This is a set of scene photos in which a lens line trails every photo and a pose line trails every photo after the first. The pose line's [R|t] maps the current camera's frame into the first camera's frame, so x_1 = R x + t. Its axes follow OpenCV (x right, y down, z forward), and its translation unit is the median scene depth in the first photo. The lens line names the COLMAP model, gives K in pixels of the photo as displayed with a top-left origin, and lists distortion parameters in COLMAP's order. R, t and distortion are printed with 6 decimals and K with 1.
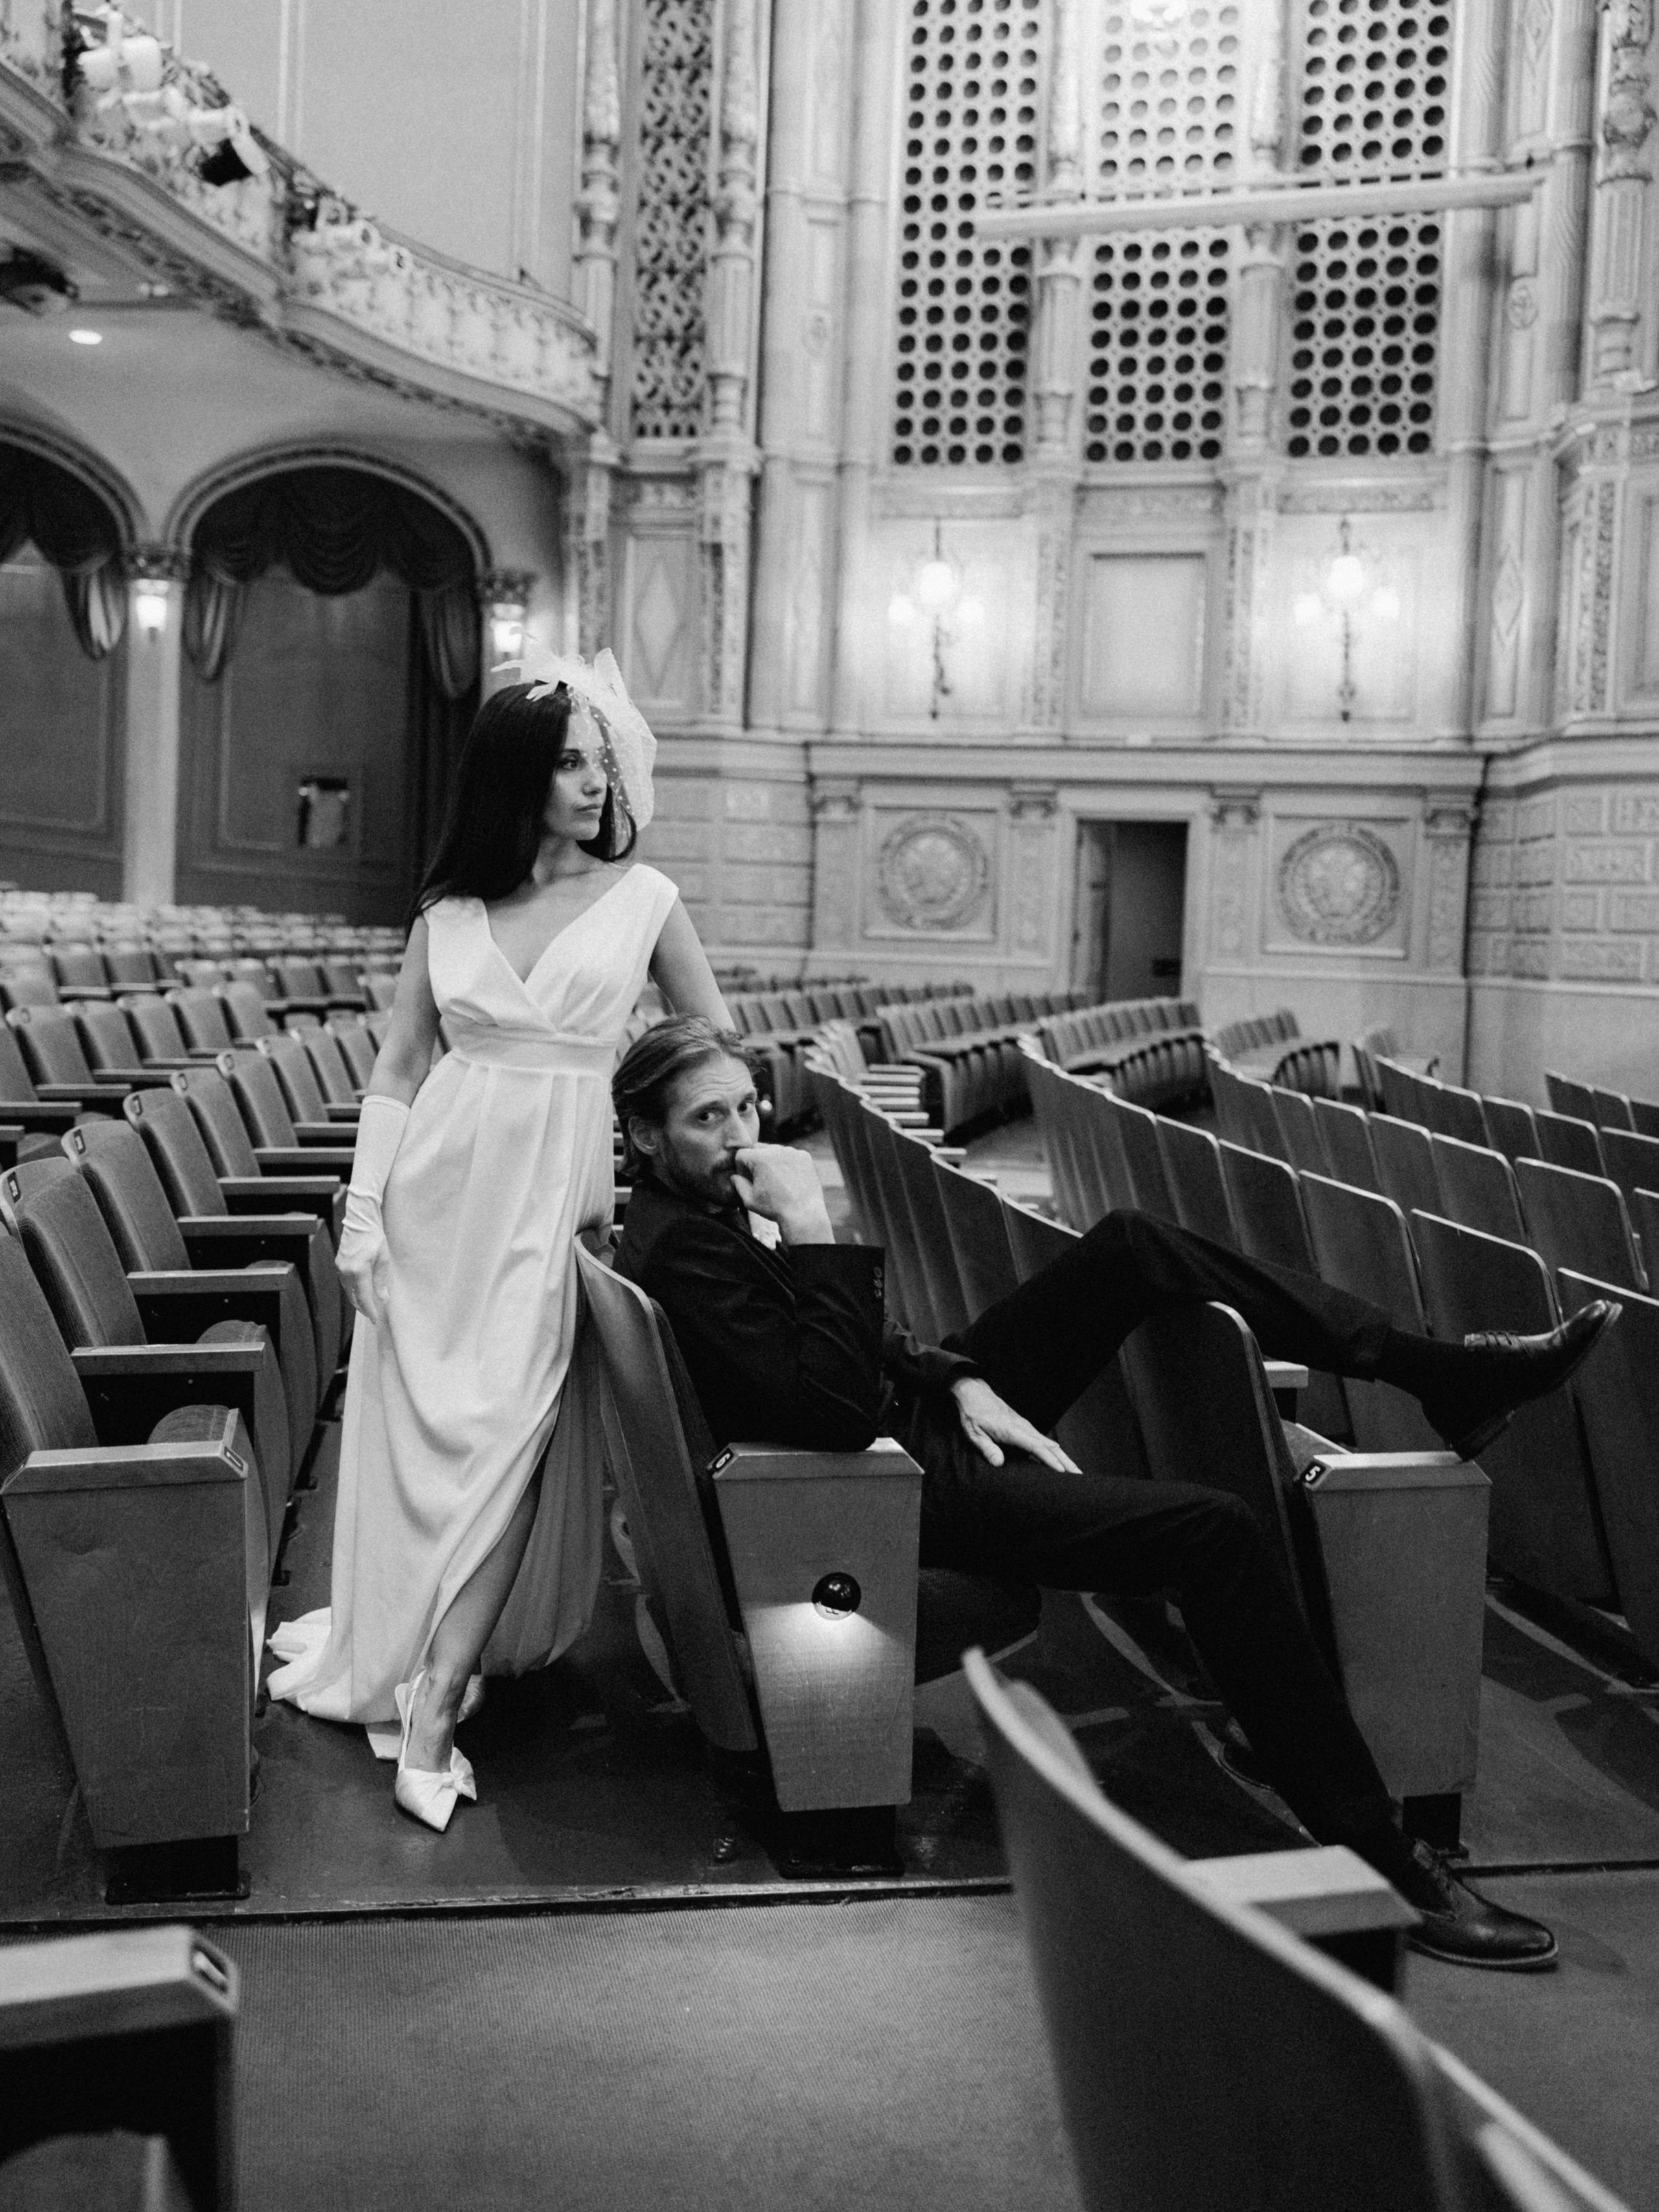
lens RADIAL K [[2101.3, 0, 791.1], [0, 2101.3, 1023.3], [0, 0, 1]] dist [0.002337, 0.011140]
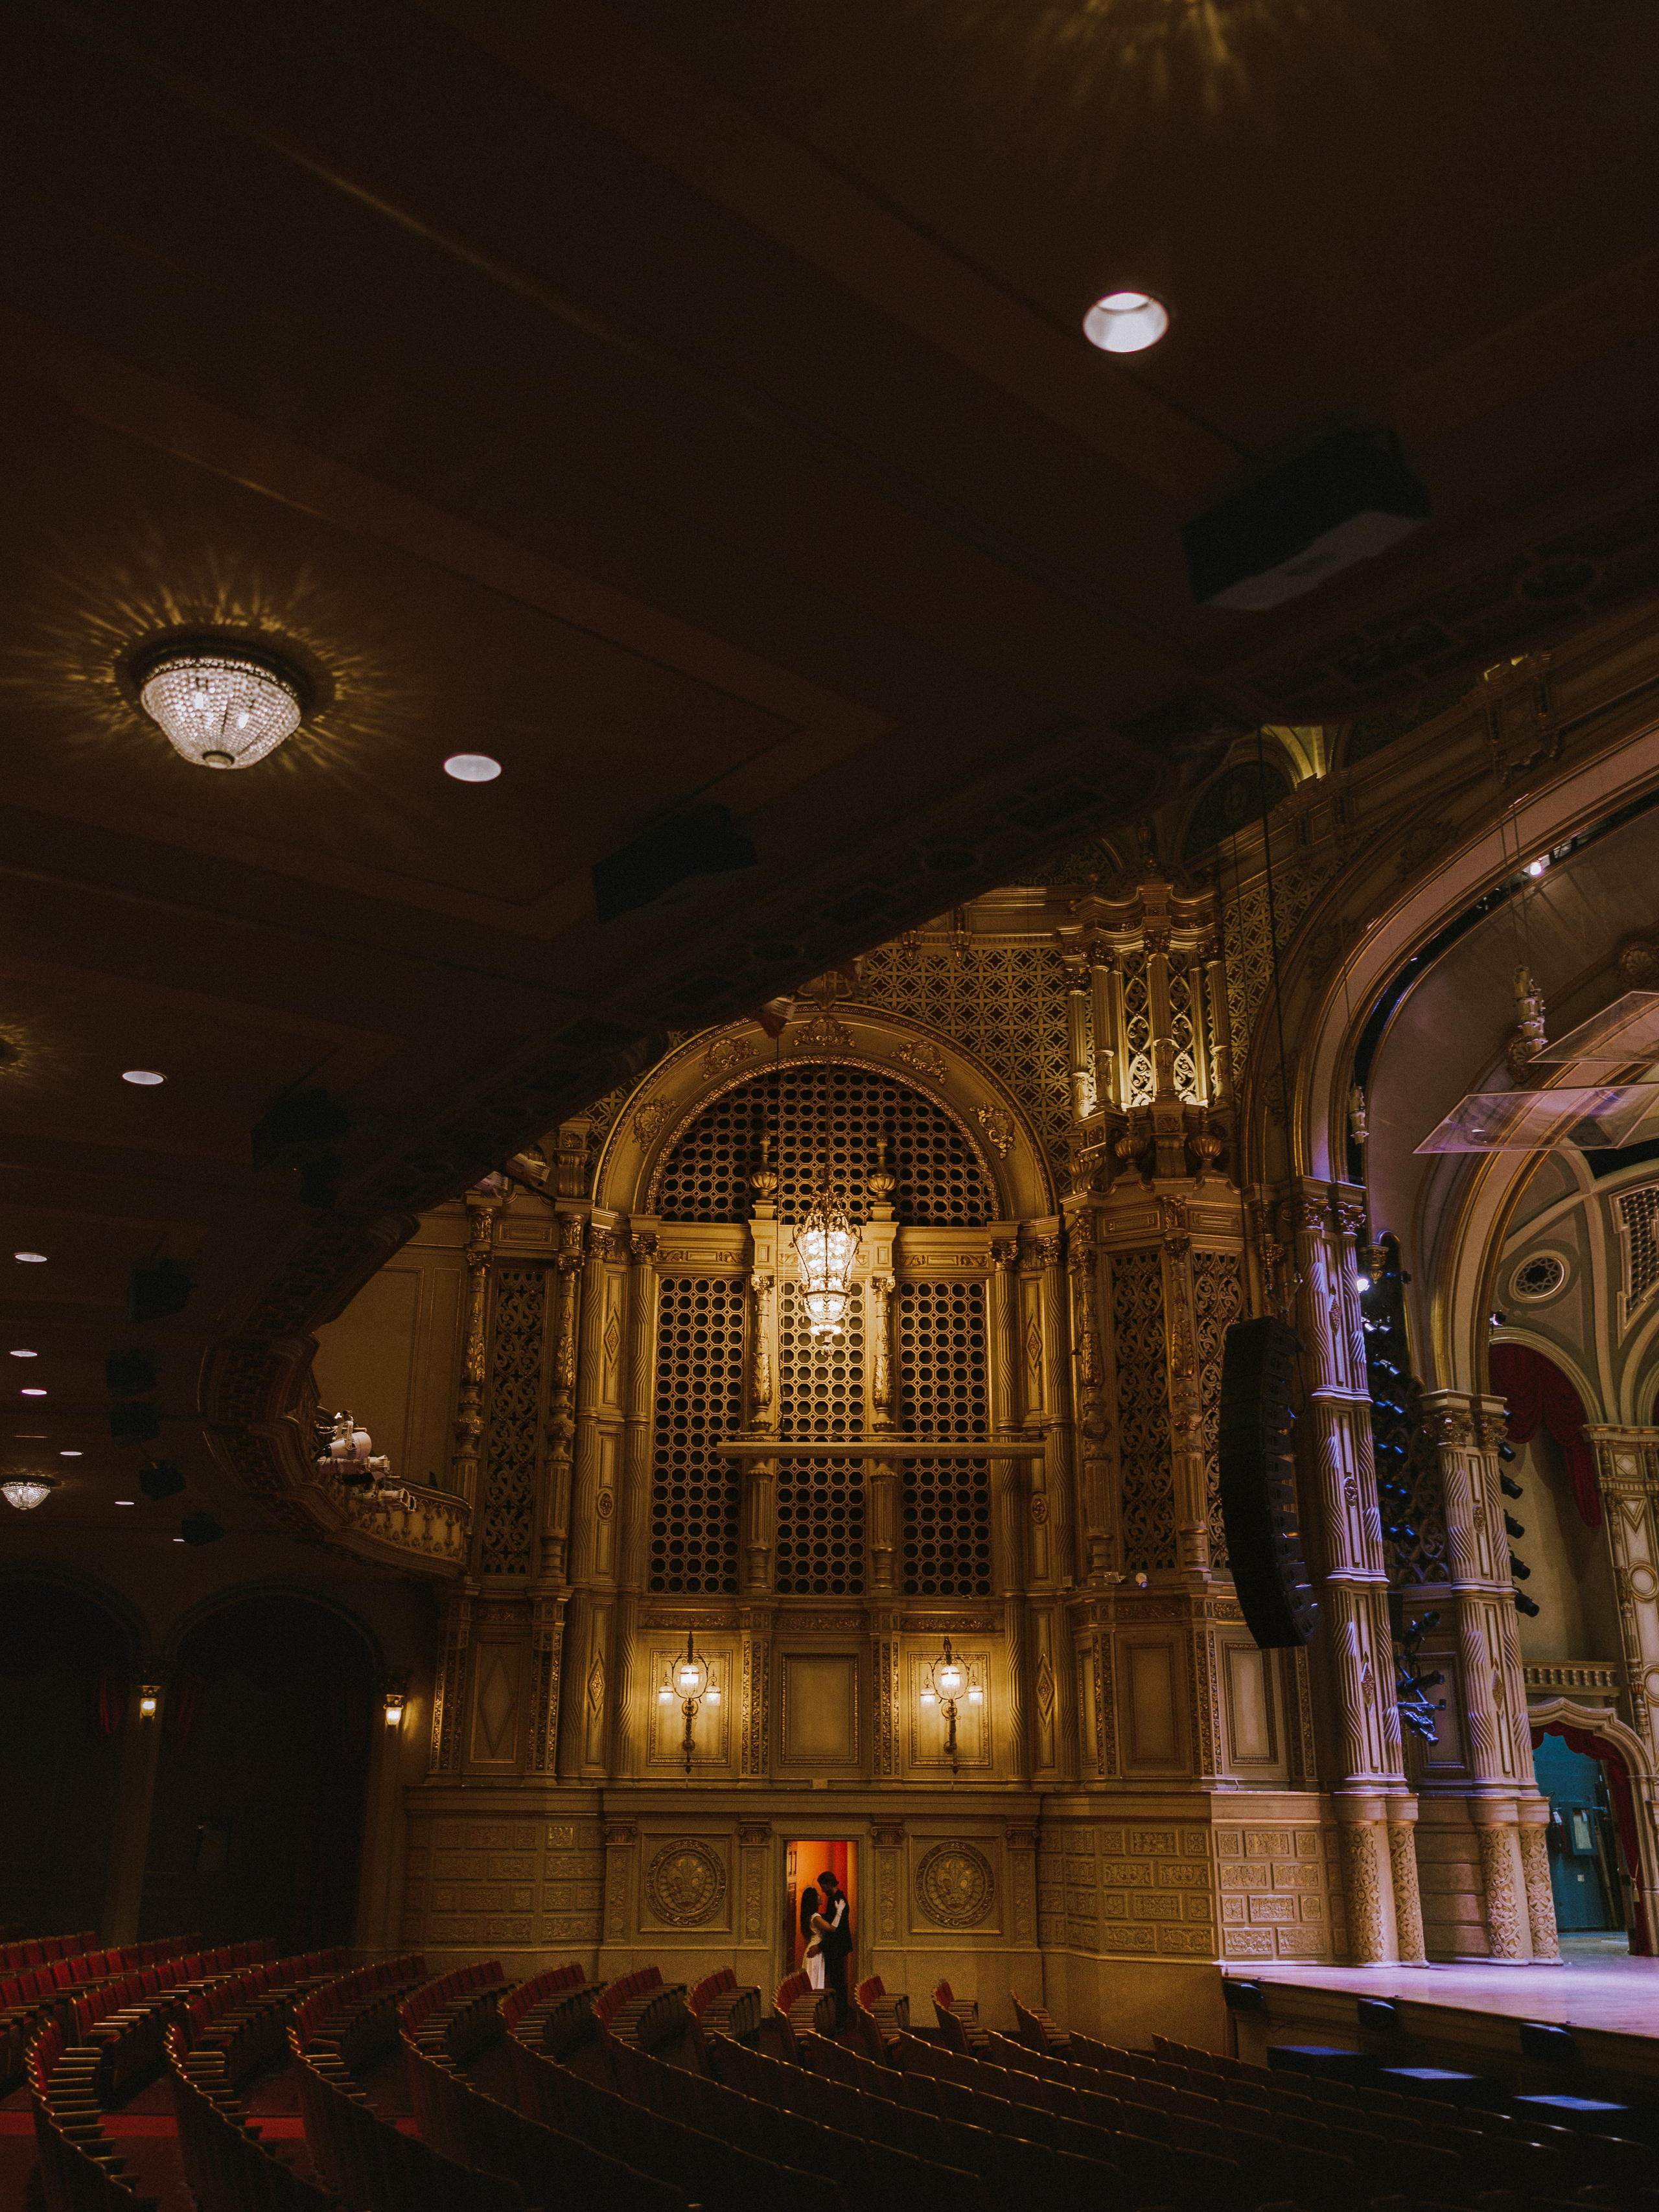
lens RADIAL K [[2101.3, 0, 791.1], [0, 2101.3, 1023.3], [0, 0, 1]] dist [0.002337, 0.011140]
pose [[0.955440, 0.075513, 0.285365, -0.329208], [0.040838, 0.923617, -0.381135, -0.064479], [-0.292348, 0.375805, 0.879376, -0.531291]]
